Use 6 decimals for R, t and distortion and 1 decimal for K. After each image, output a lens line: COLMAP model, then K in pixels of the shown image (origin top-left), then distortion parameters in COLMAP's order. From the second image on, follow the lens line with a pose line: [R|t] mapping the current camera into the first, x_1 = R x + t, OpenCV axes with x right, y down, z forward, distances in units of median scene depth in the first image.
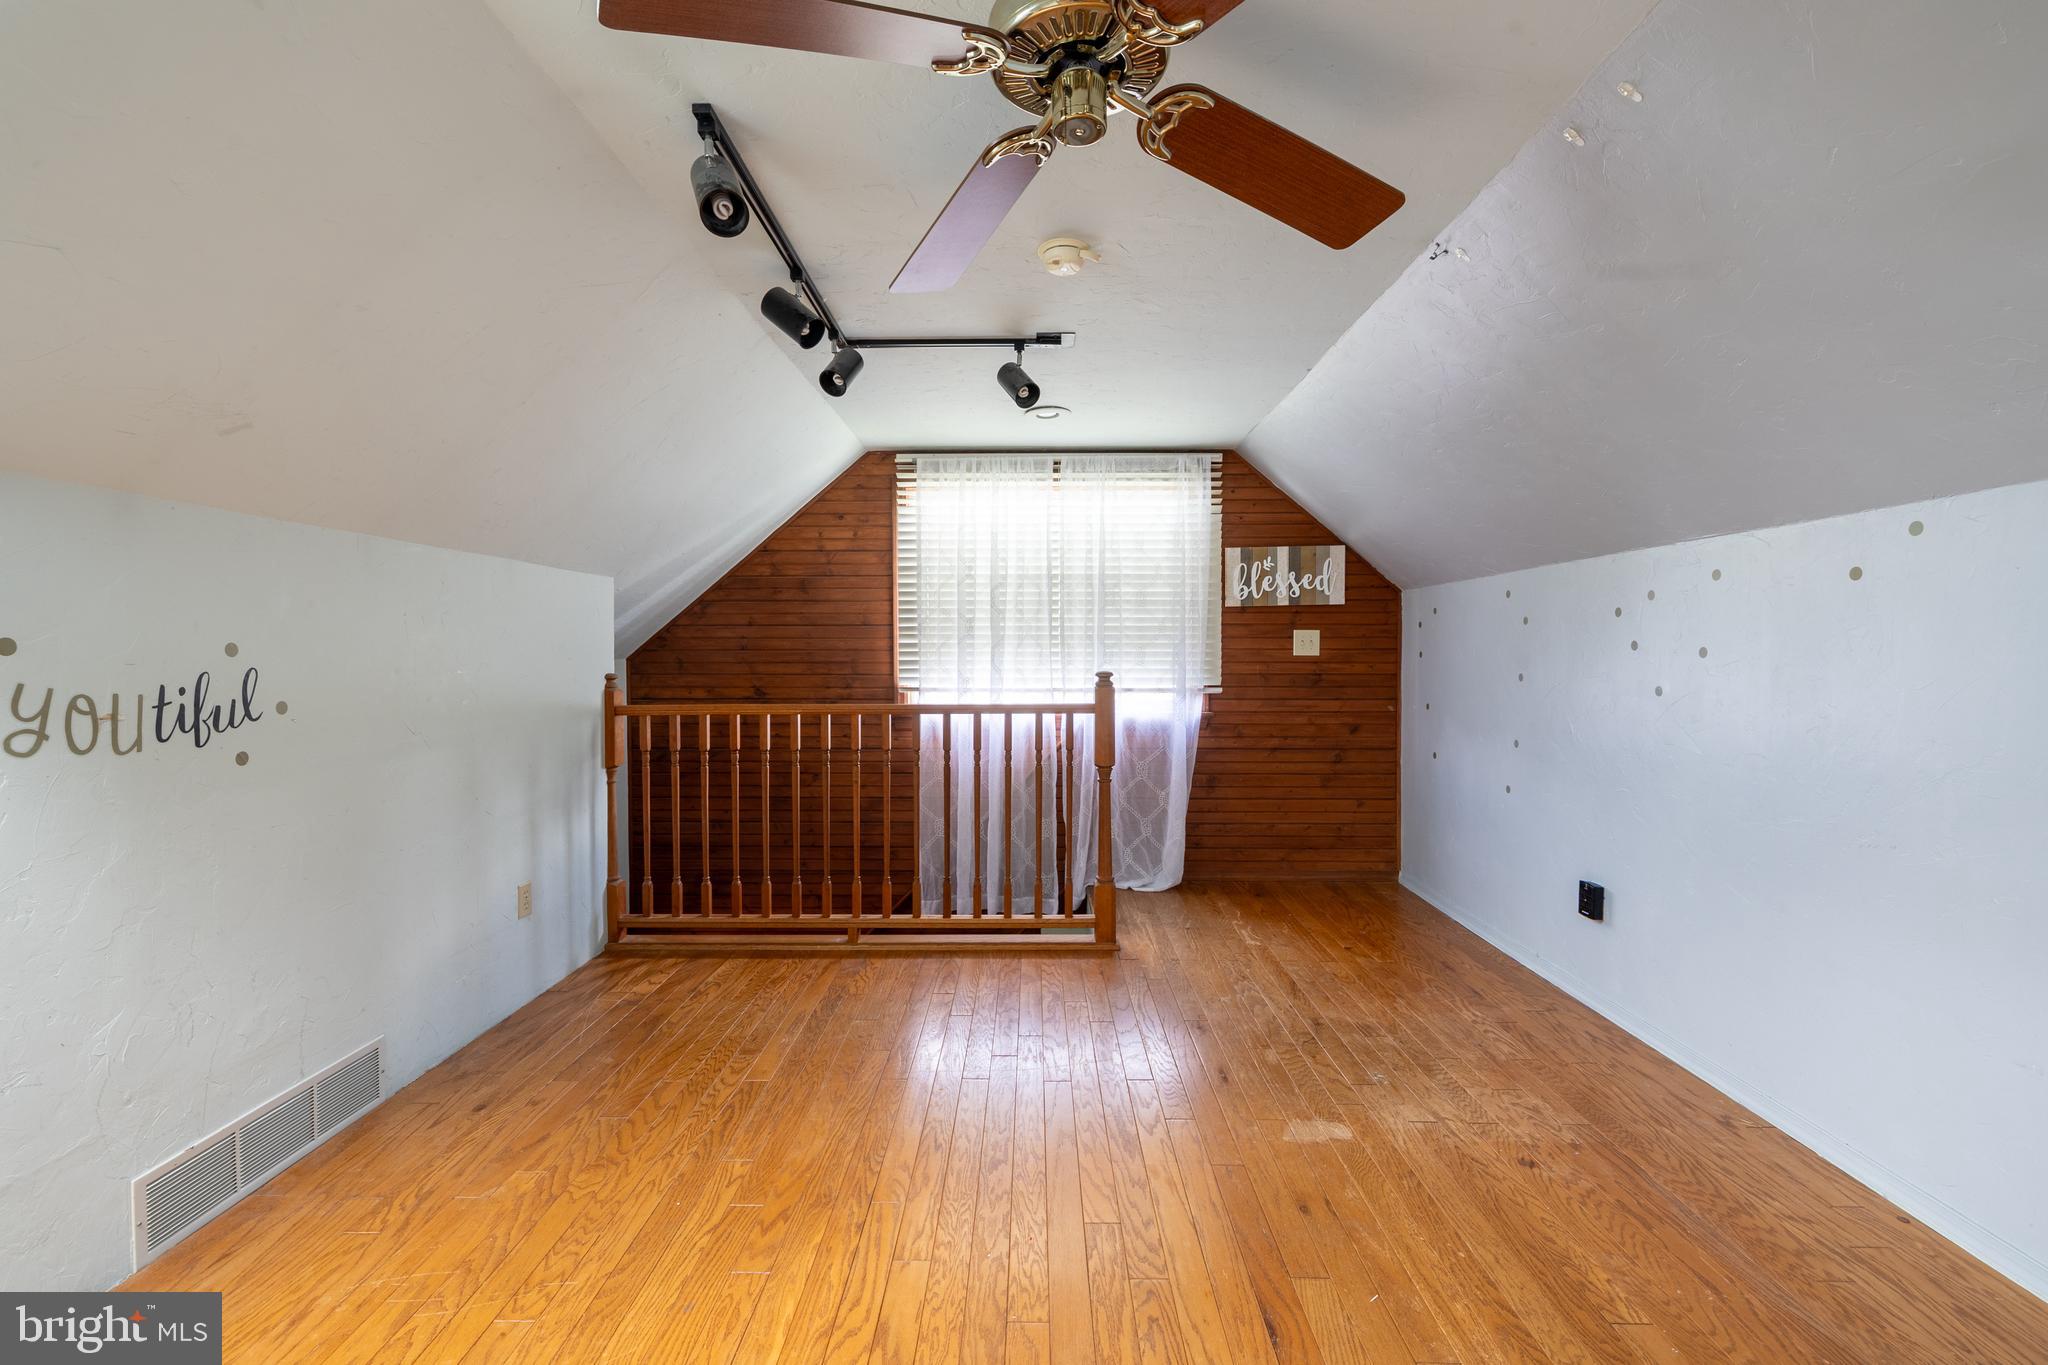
lens RADIAL K [[862.4, 0, 1021.8], [0, 862.4, 675.8], [0, 0, 1]] dist [0.000499, -0.000063]
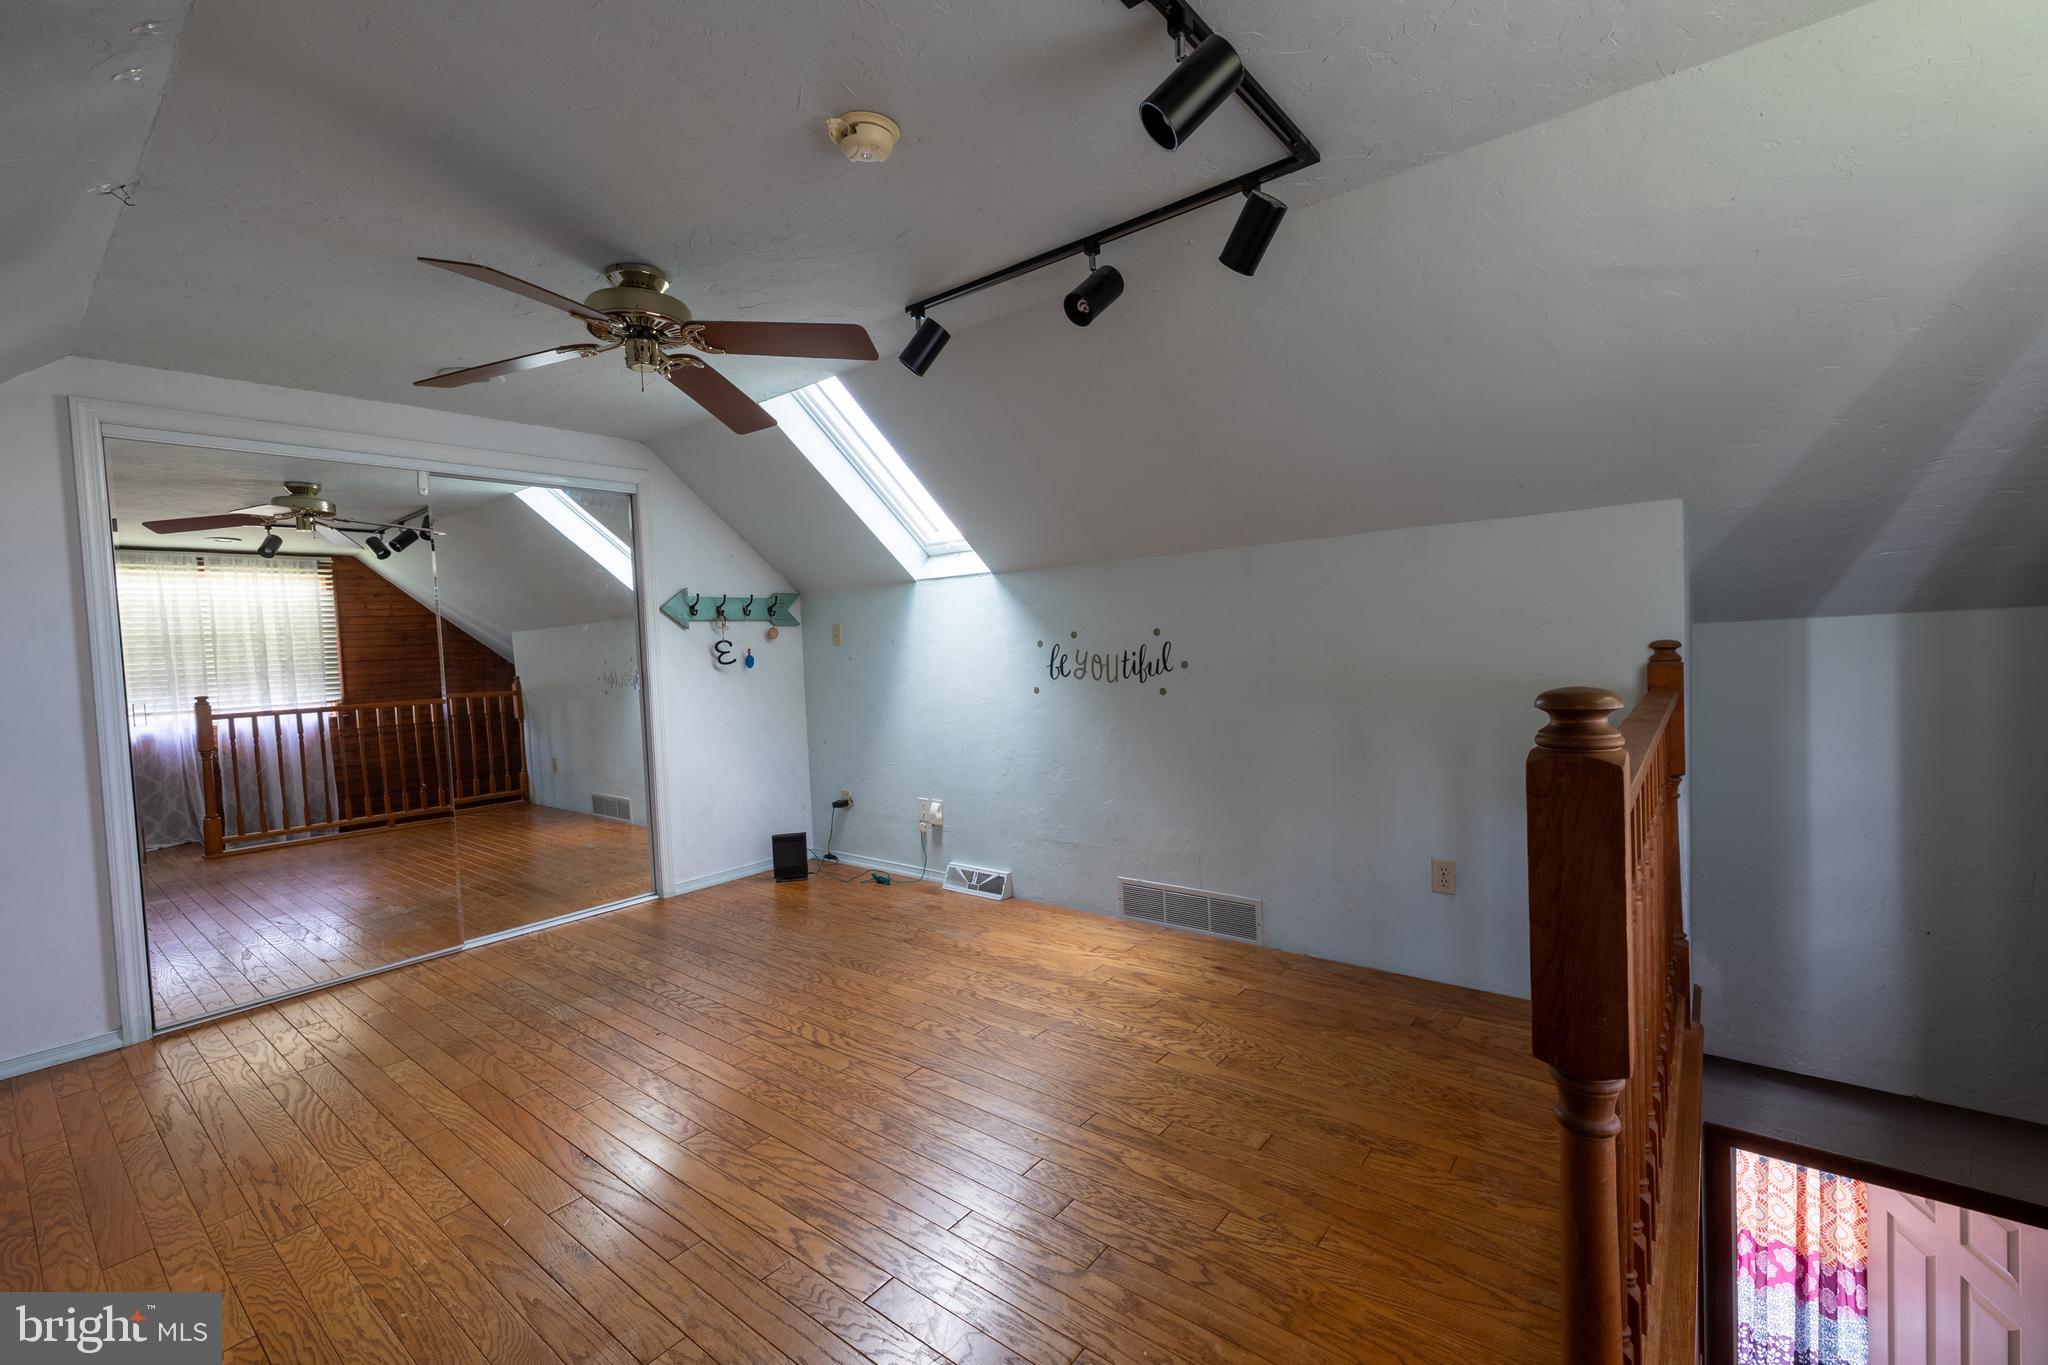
lens RADIAL K [[862.4, 0, 1021.8], [0, 862.4, 675.8], [0, 0, 1]] dist [0.000499, -0.000063]
pose [[-0.612657, 0.061493, -0.787953, 0.754216], [0.024920, 0.997976, 0.058508, -0.054002], [0.789956, 0.016209, -0.612949, 1.986499]]
